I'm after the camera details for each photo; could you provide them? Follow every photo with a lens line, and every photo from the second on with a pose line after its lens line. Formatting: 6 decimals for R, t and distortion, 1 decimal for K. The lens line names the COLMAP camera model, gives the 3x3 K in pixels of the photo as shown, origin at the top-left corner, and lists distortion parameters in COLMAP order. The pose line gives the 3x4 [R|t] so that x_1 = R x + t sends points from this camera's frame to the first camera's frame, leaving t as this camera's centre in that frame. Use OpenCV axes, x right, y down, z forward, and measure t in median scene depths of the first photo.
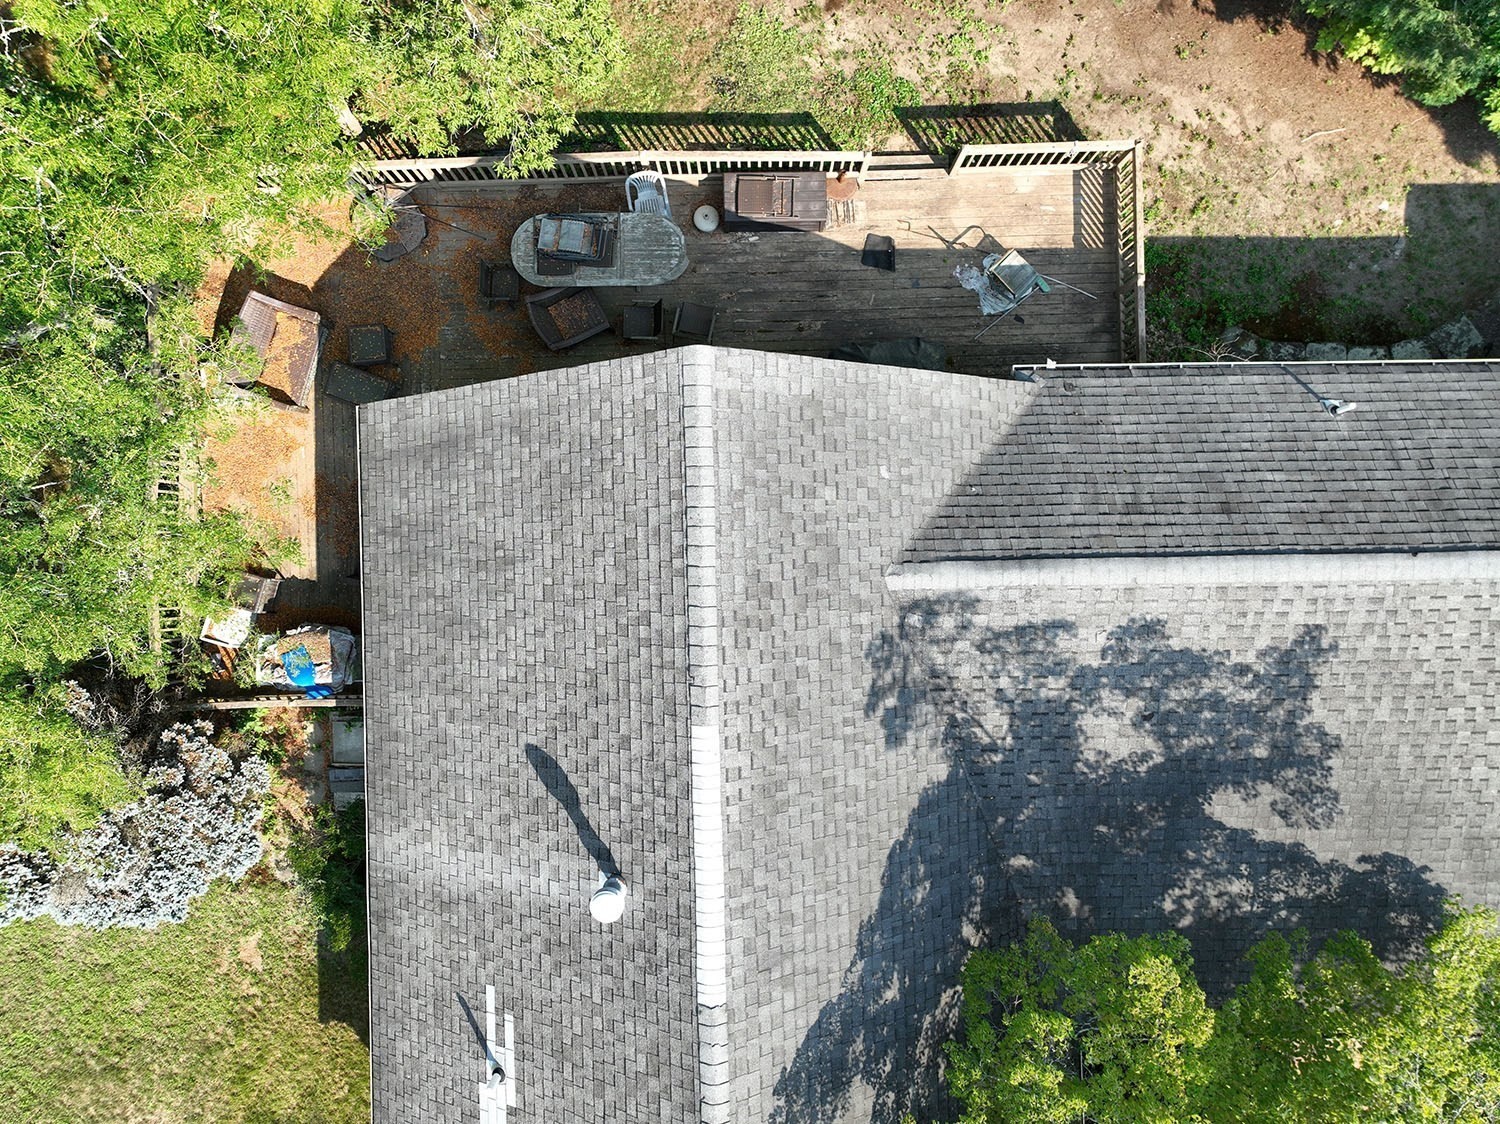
lens RADIAL K [[1058.1, 0, 750.0], [0, 1058.1, 562.0], [0, 0, 1]] dist [-0.009347, 0.028284]
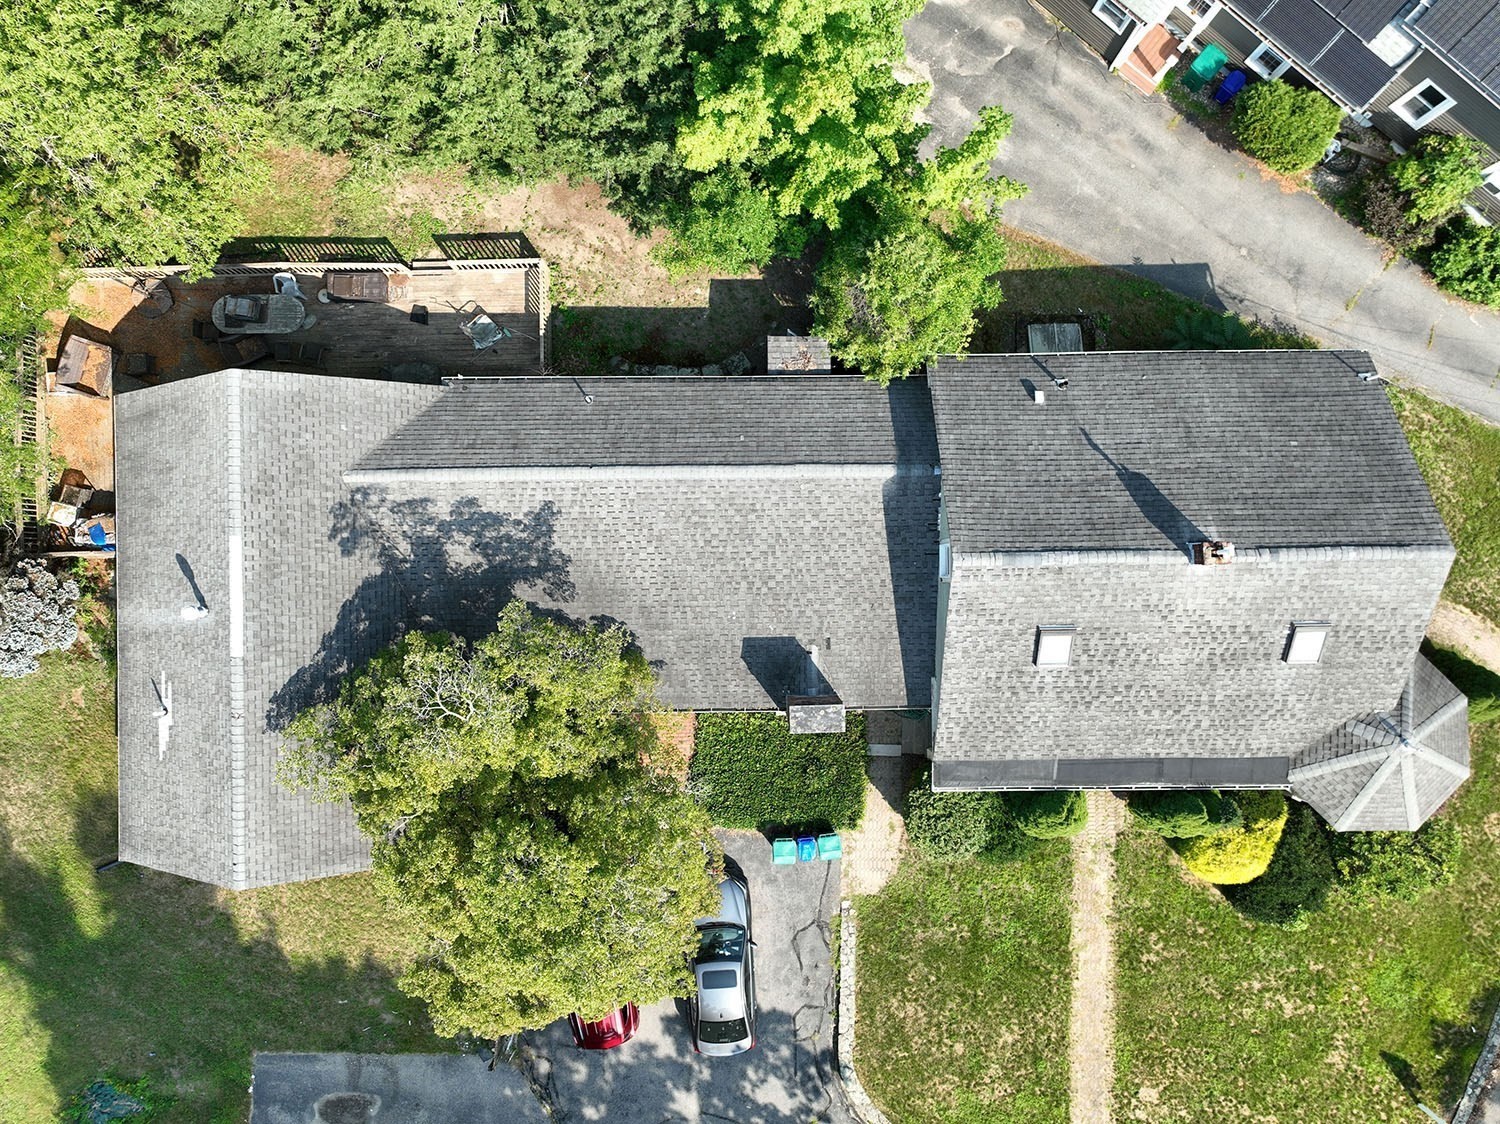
lens RADIAL K [[1058.1, 0, 750.0], [0, 1058.1, 562.0], [0, 0, 1]] dist [-0.009347, 0.028284]
pose [[0.999979, 0.005935, -0.002676, 0.911323], [-0.005936, 0.999982, -0.000571, 0.174813], [0.002673, 0.000587, 0.999996, -1.083915]]
